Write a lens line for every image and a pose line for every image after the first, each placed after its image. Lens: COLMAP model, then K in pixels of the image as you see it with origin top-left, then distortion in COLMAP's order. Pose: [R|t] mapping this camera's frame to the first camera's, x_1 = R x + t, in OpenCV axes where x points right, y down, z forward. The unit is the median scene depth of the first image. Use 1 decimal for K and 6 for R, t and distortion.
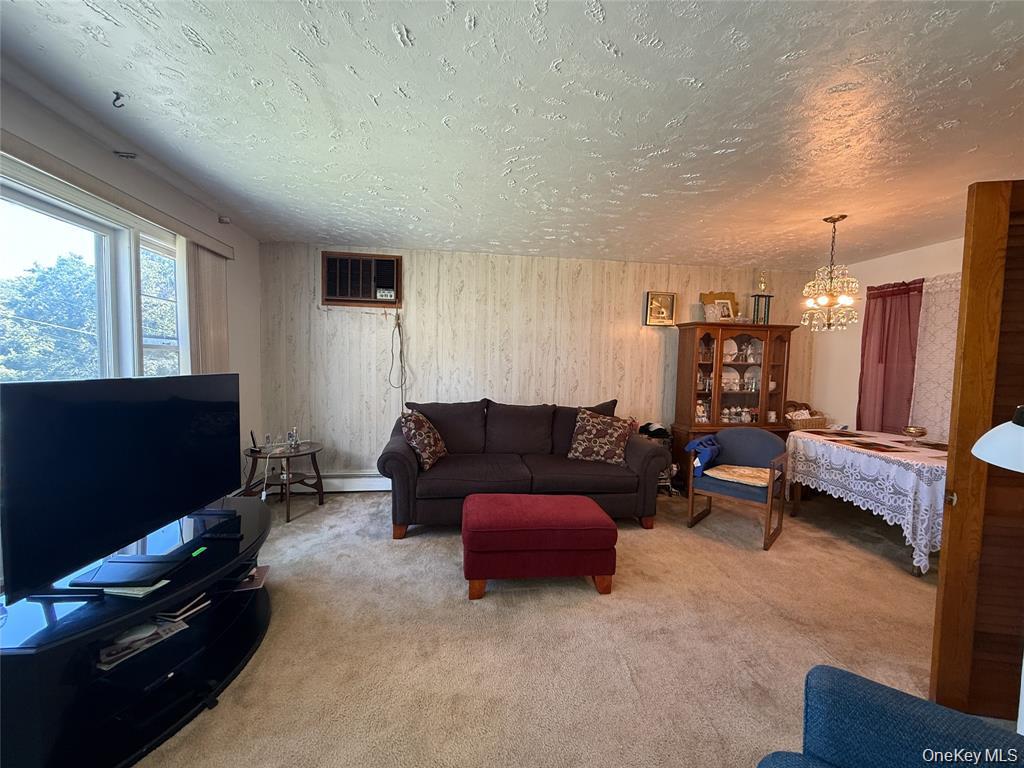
lens RADIAL K [[408.4, 0, 510.8], [0, 408.4, 384.9], [0, 0, 1]] dist [0.001197, -0.000303]
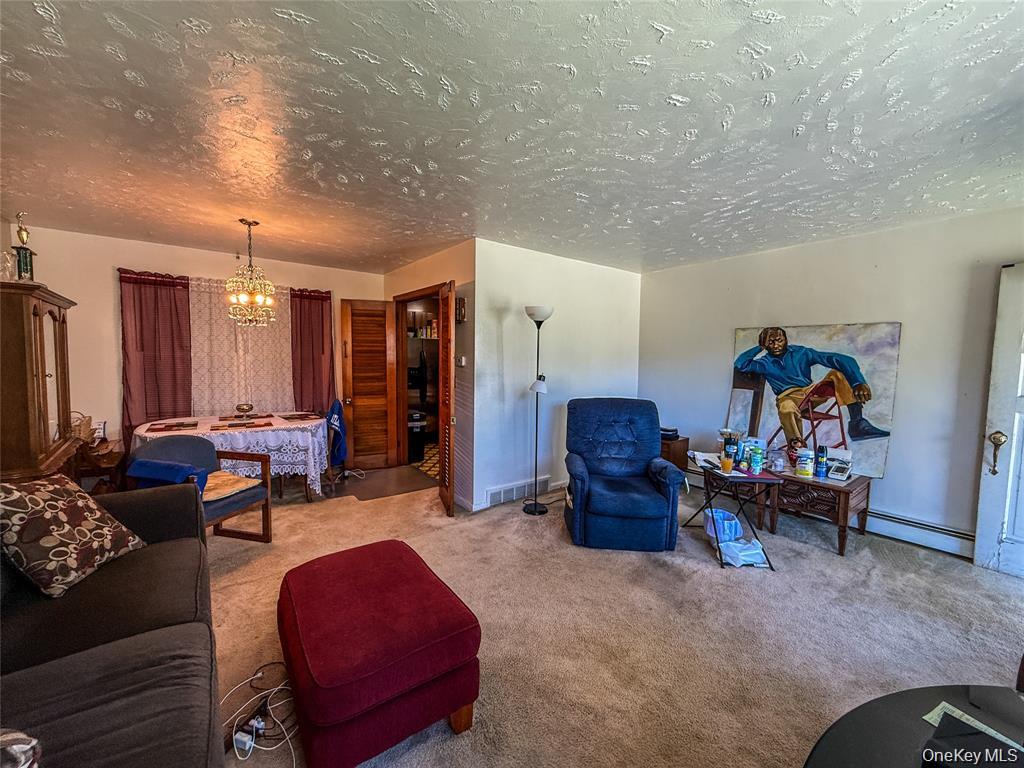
lens RADIAL K [[408.4, 0, 510.8], [0, 408.4, 384.9], [0, 0, 1]] dist [0.001197, -0.000303]
pose [[-0.490311, -0.091940, 0.866684, -0.376042], [0.022149, 0.992785, 0.117847, -0.066183], [-0.871266, 0.076978, -0.484737, 0.685280]]
